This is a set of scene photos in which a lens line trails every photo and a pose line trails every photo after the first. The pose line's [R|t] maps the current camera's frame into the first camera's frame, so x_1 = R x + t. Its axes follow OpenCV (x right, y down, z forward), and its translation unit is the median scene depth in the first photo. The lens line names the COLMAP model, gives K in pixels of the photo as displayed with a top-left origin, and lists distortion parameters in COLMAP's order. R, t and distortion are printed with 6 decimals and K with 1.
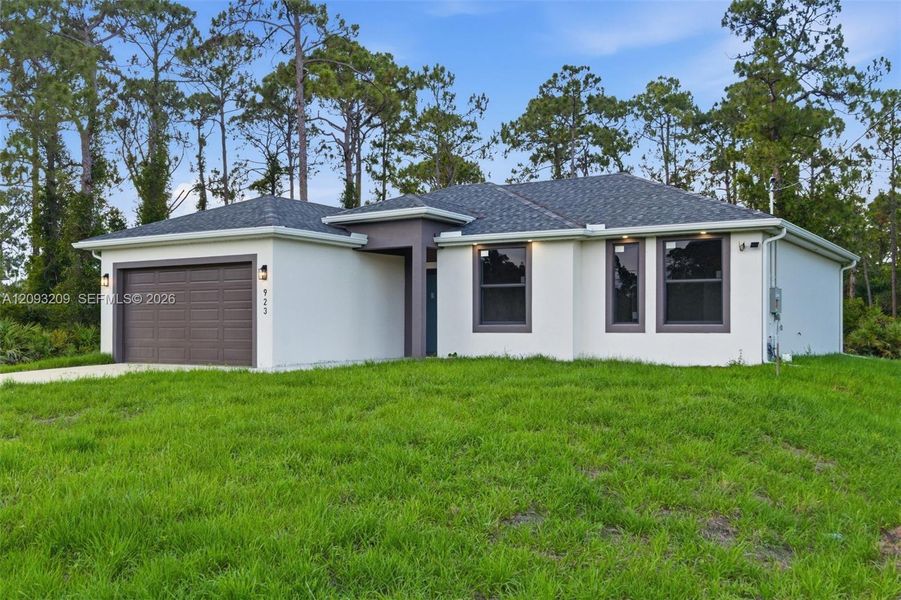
lens RADIAL K [[879.9, 0, 452.0], [0, 879.9, 299.8], [0, 0, 1]] dist [-0.009489, 0.000000]
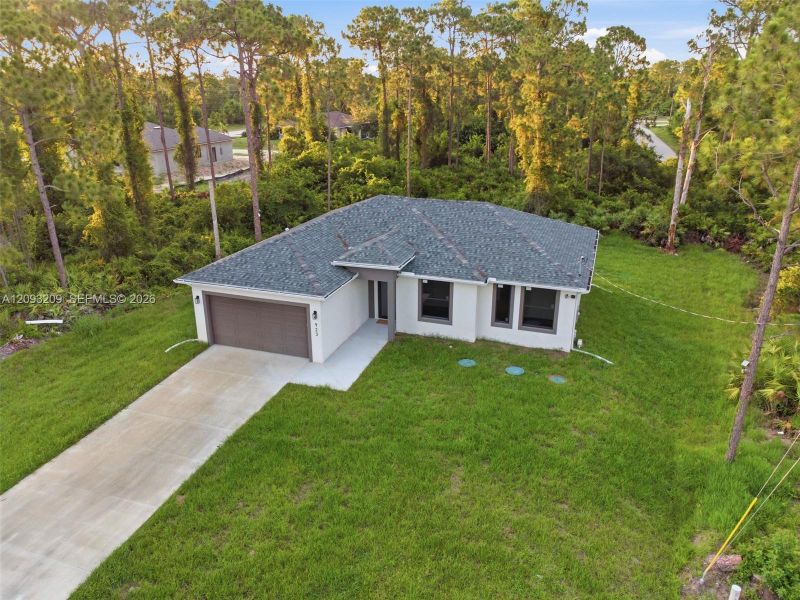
lens RADIAL K [[600.2, 0, 402.5], [0, 600.2, 296.6], [0, 0, 1]] dist [0.036470, 0.000578]
pose [[0.972883, -0.078616, 0.217526, -0.300213], [-0.007767, 0.928831, 0.370423, -0.514910], [-0.231166, -0.362068, 0.903033, -0.132190]]
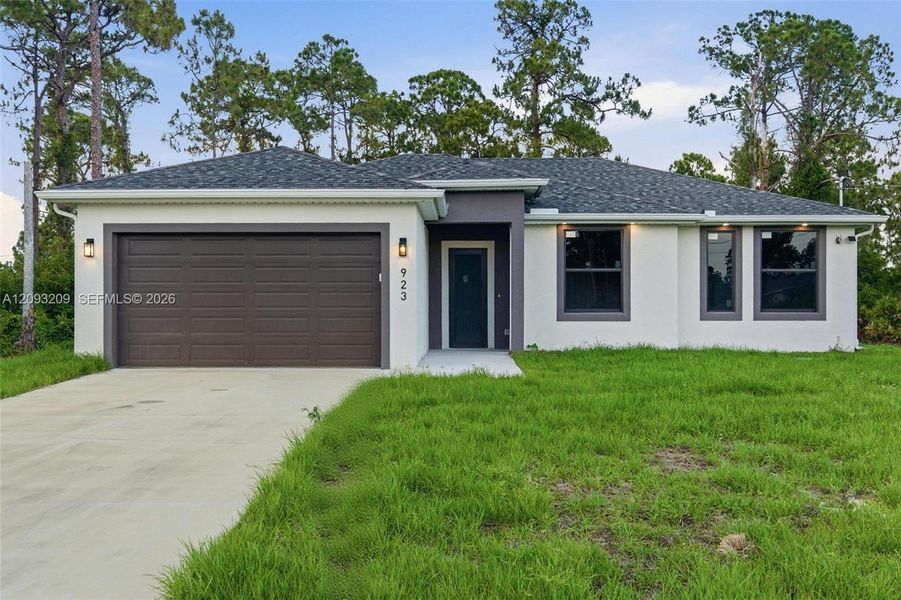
lens RADIAL K [[879.9, 0, 449.4], [0, 879.9, 306.2], [0, 0, 1]] dist [-0.009489, 0.000000]
pose [[0.854621, 0.002046, 0.519248, -0.578440], [-0.015512, 0.999647, 0.021591, 0.004212], [-0.519020, -0.026506, 0.854351, 0.304062]]
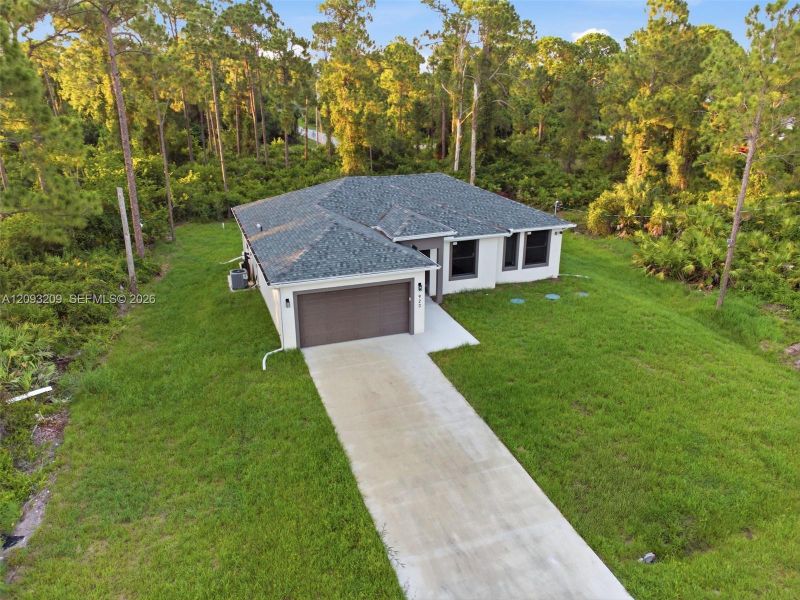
lens RADIAL K [[600.2, 0, 395.9], [0, 600.2, 300.8], [0, 0, 1]] dist [0.036470, 0.000578]
pose [[0.618105, -0.278424, 0.735137, -1.175928], [-0.021290, 0.928903, 0.369711, -0.467647], [-0.785808, -0.244171, 0.568231, 0.305564]]
